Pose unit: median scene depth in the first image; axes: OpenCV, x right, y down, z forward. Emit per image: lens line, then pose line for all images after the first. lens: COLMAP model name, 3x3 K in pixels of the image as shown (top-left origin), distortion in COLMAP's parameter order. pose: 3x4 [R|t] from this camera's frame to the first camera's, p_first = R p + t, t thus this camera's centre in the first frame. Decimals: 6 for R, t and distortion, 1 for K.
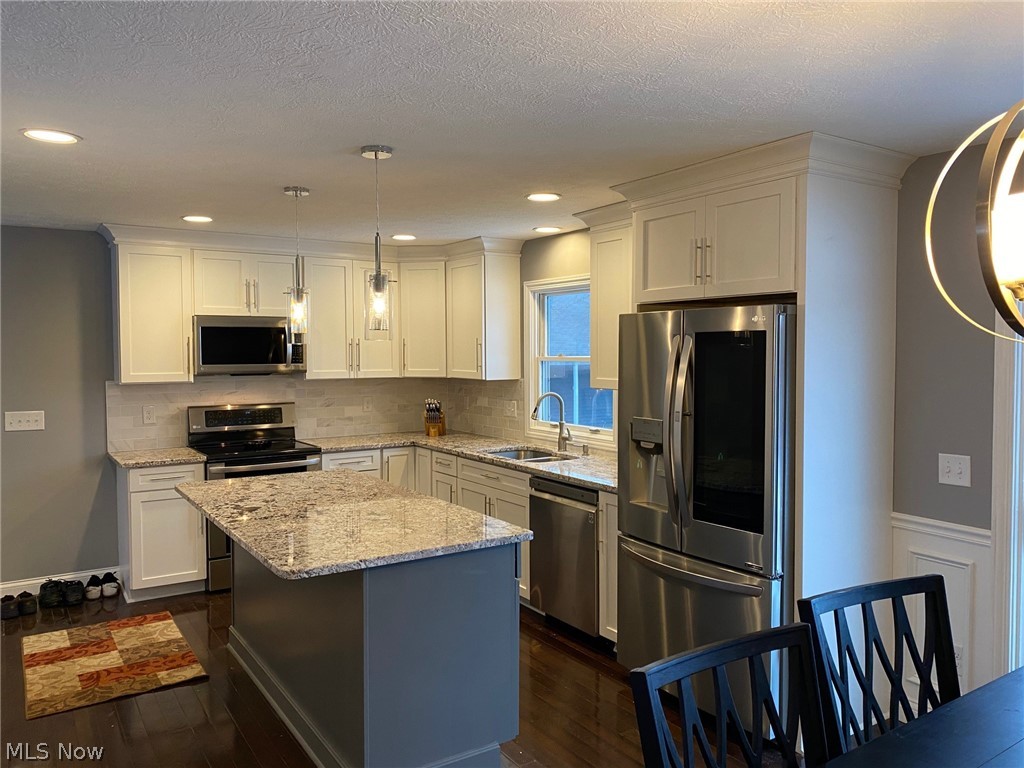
lens RADIAL K [[775.8, 0, 512.0], [0, 775.8, 384.0], [0, 0, 1]] dist [0.030113, -0.007640]
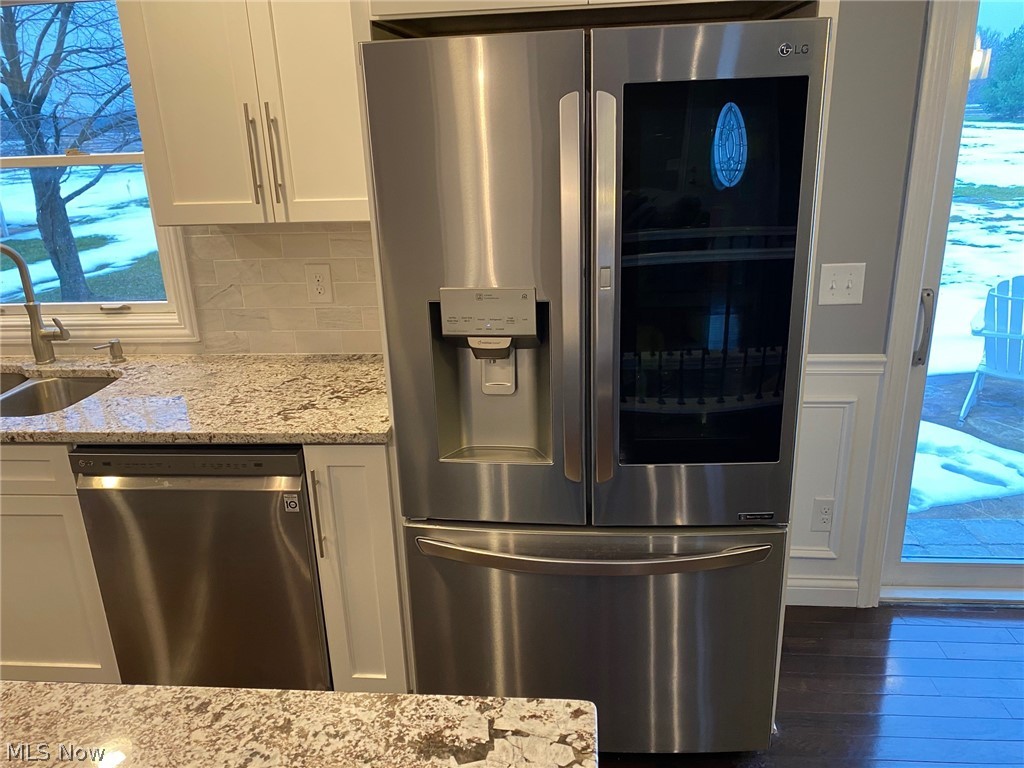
lens RADIAL K [[775.8, 0, 512.0], [0, 775.8, 384.0], [0, 0, 1]] dist [0.030113, -0.007640]
pose [[0.615030, -0.273968, 0.739378, -0.152899], [0.068313, 0.952685, 0.296182, -0.031383], [-0.785539, -0.131652, 0.604646, 0.615191]]
